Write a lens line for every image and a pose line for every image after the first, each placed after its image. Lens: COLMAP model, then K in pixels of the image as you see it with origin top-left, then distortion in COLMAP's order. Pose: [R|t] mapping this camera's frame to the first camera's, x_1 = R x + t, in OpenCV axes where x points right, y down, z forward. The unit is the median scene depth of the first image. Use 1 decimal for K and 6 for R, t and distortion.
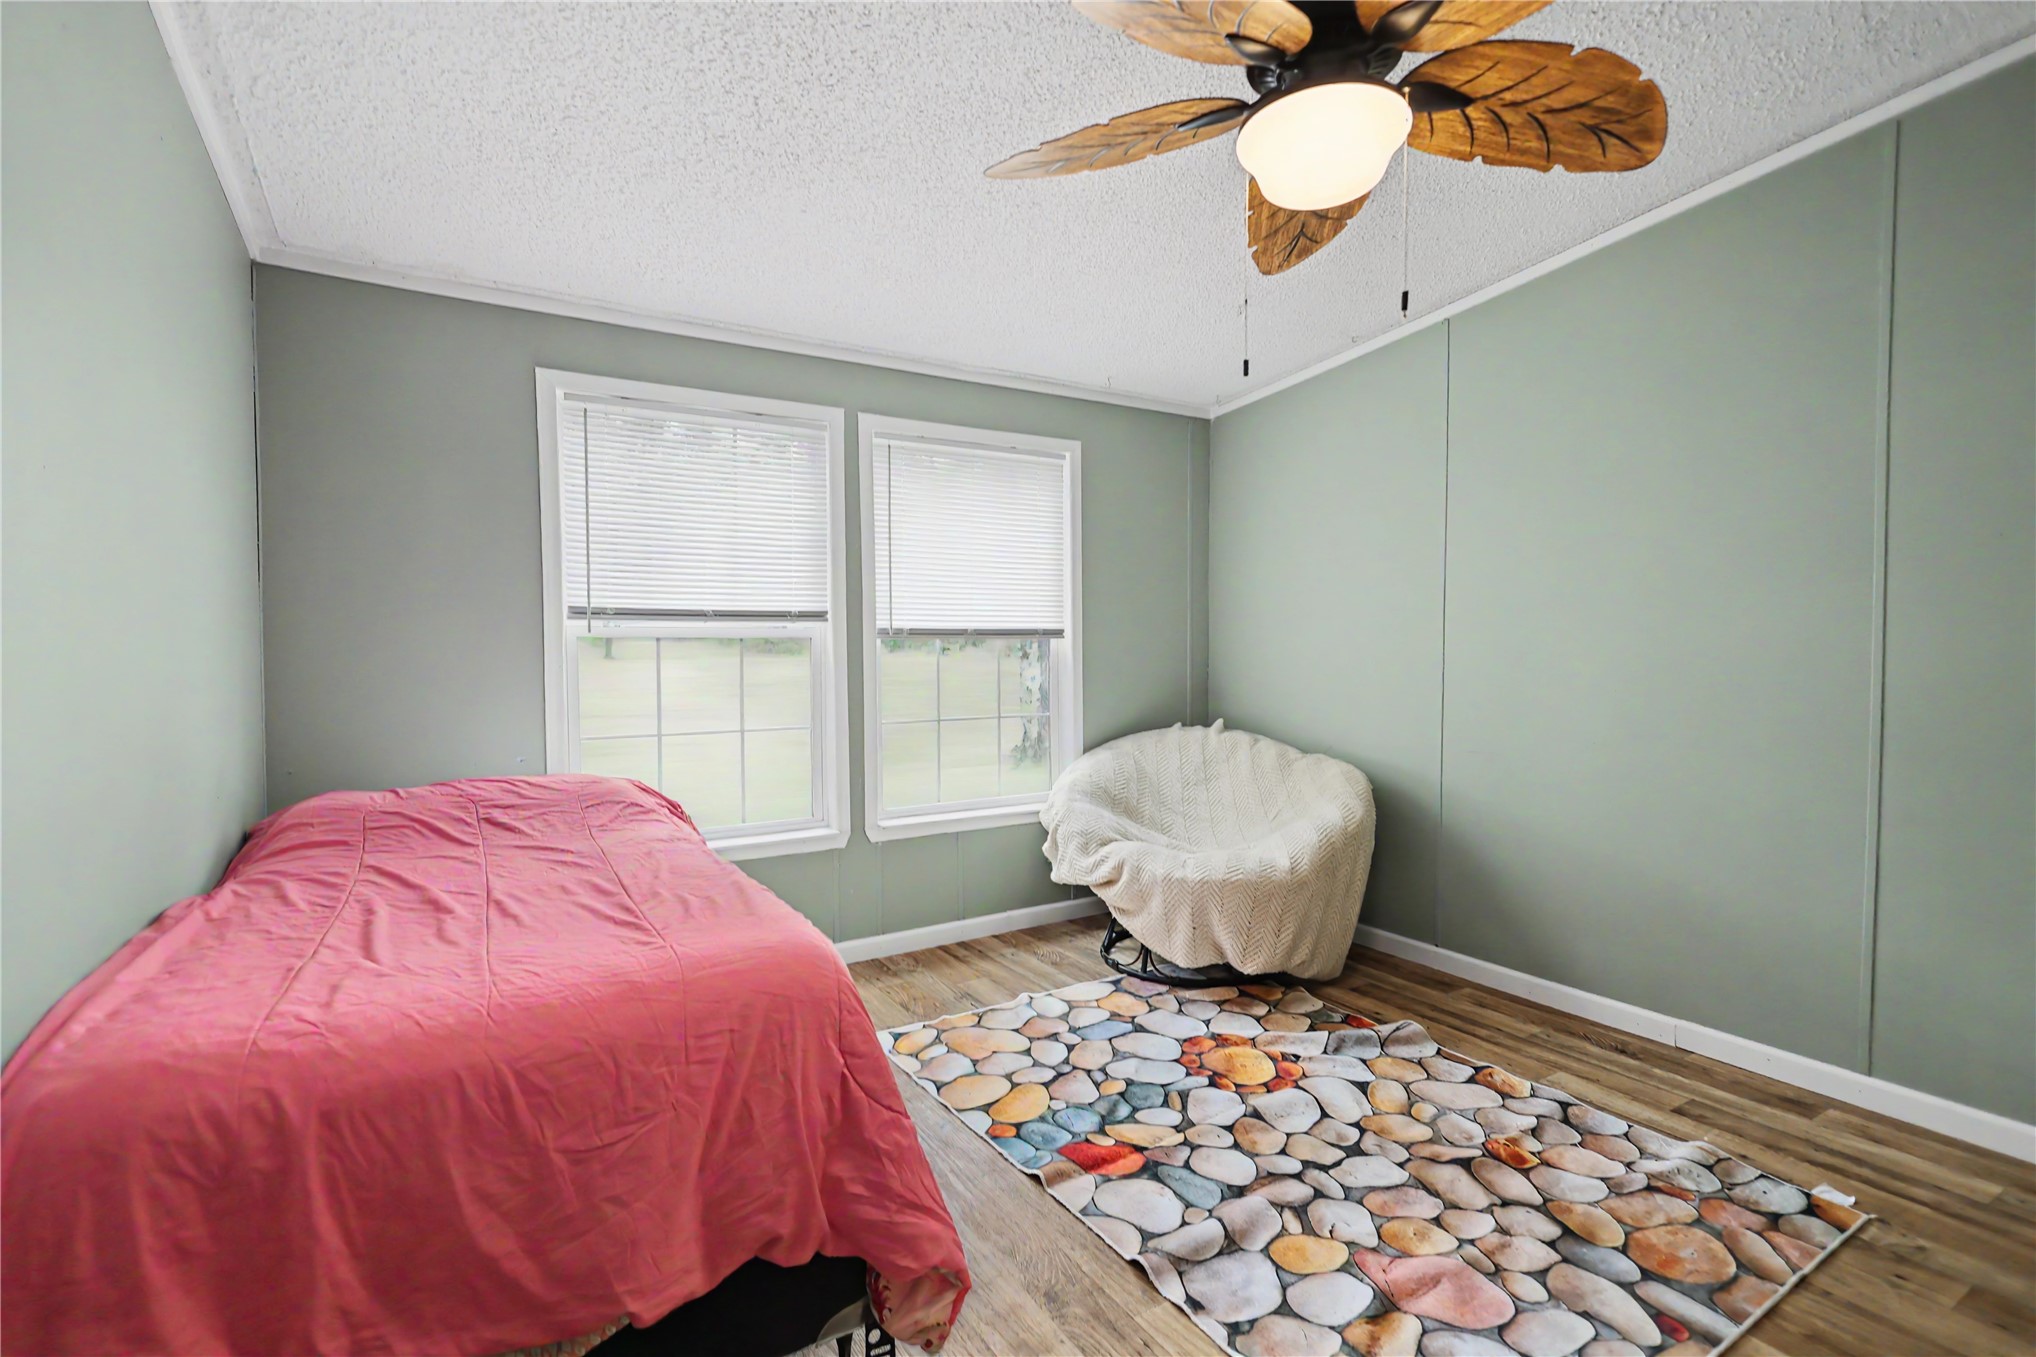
lens RADIAL K [[943.1, 0, 1035.2], [0, 943.1, 669.3], [0, 0, 1]] dist [-0.000296, 0.001141]
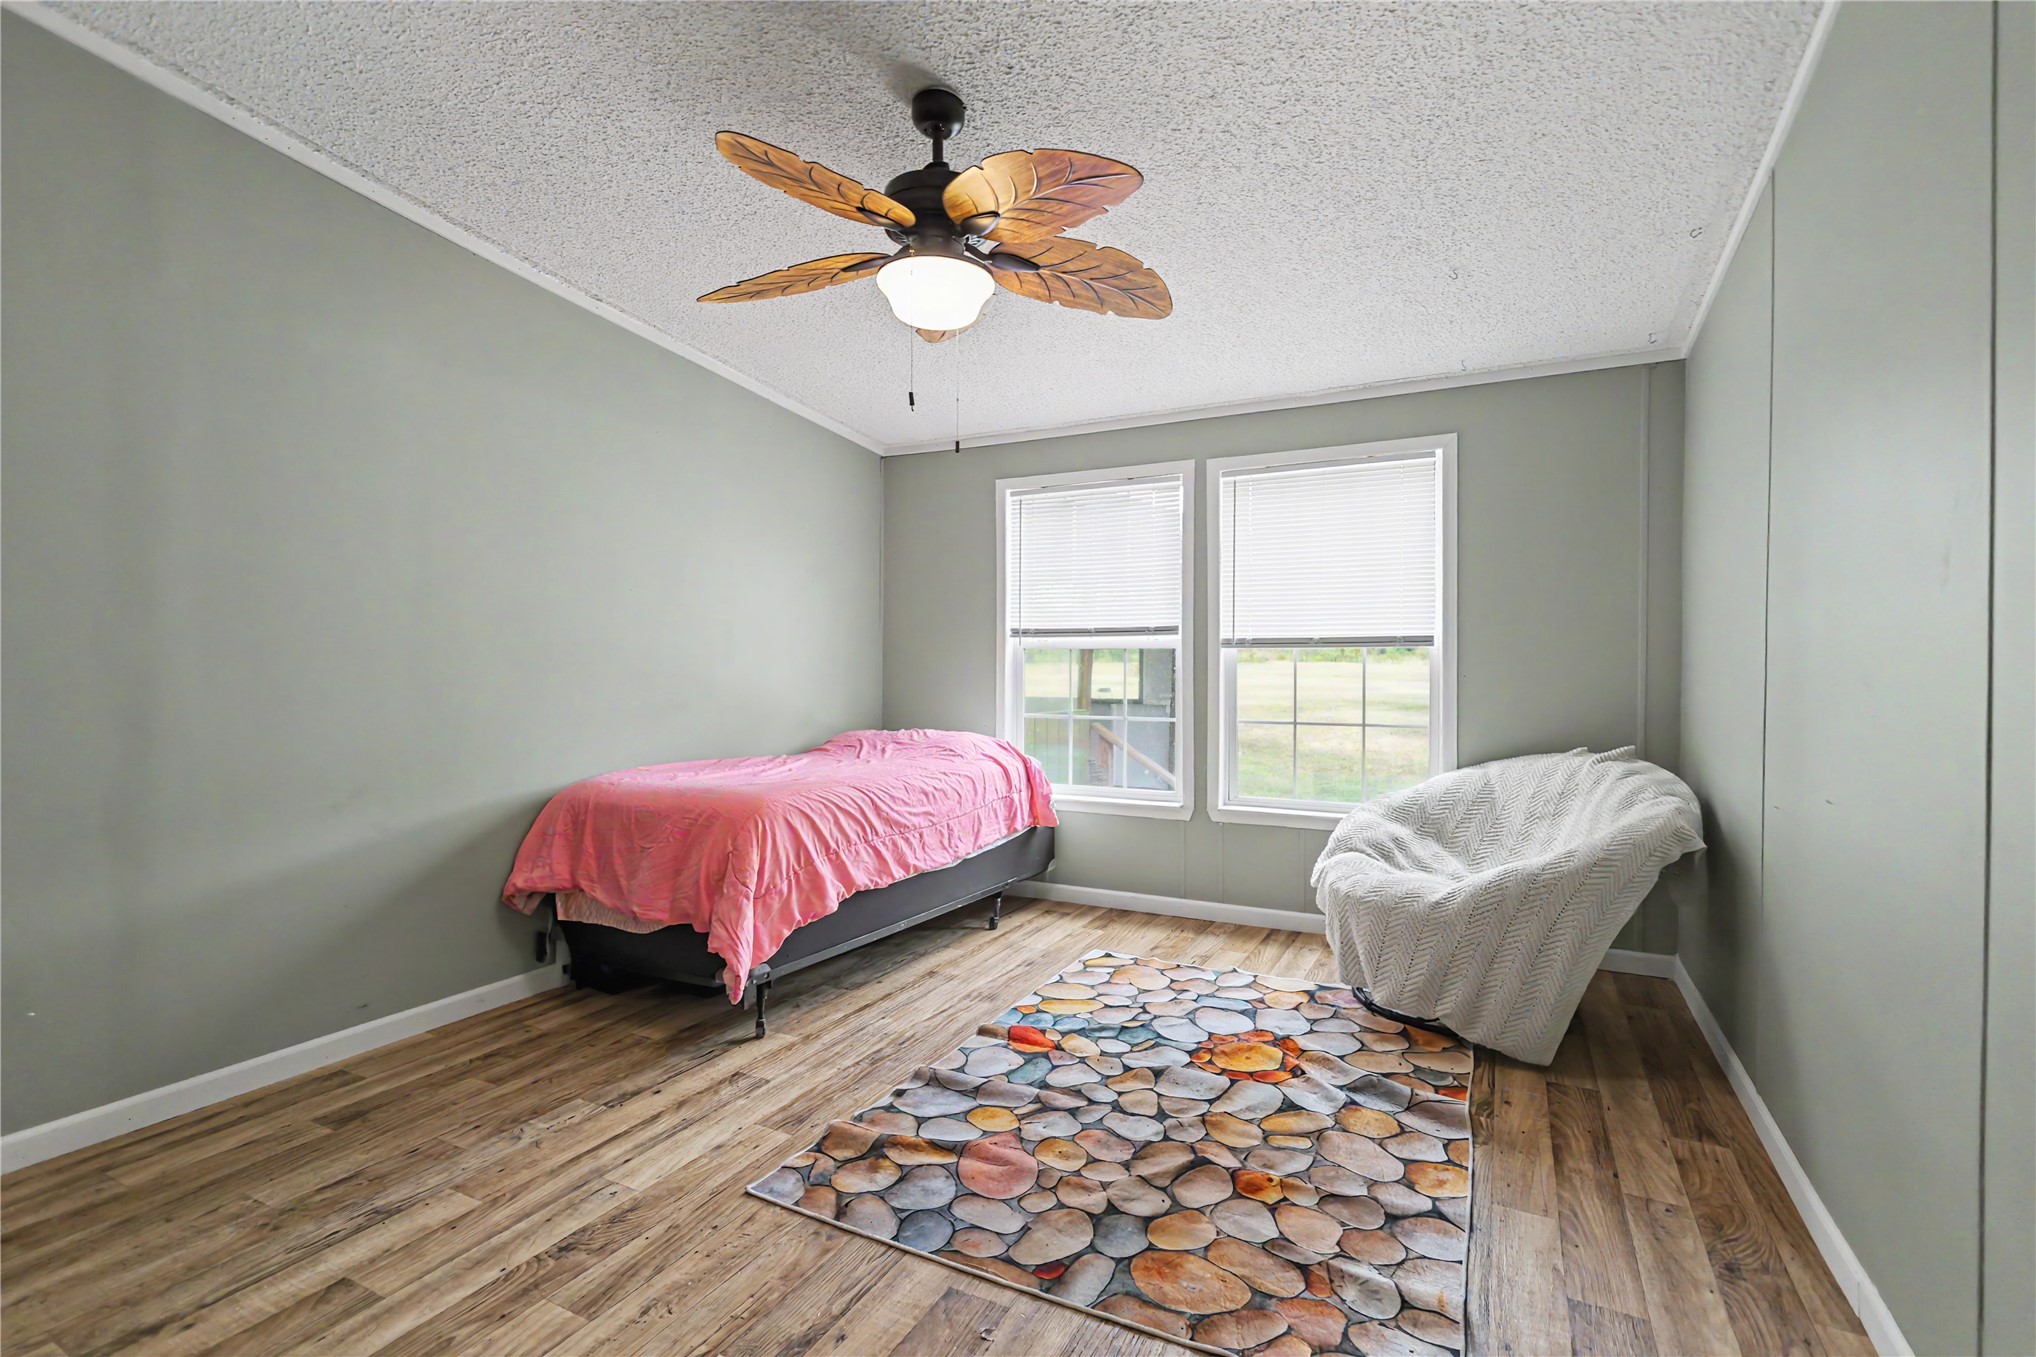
lens RADIAL K [[943.1, 0, 998.3], [0, 943.1, 662.9], [0, 0, 1]] dist [-0.000296, 0.001141]
pose [[0.504708, 0.004041, -0.863281, 0.948560], [-0.023179, 0.999692, -0.008872, 0.004123], [0.862979, 0.024487, 0.504646, 0.228326]]
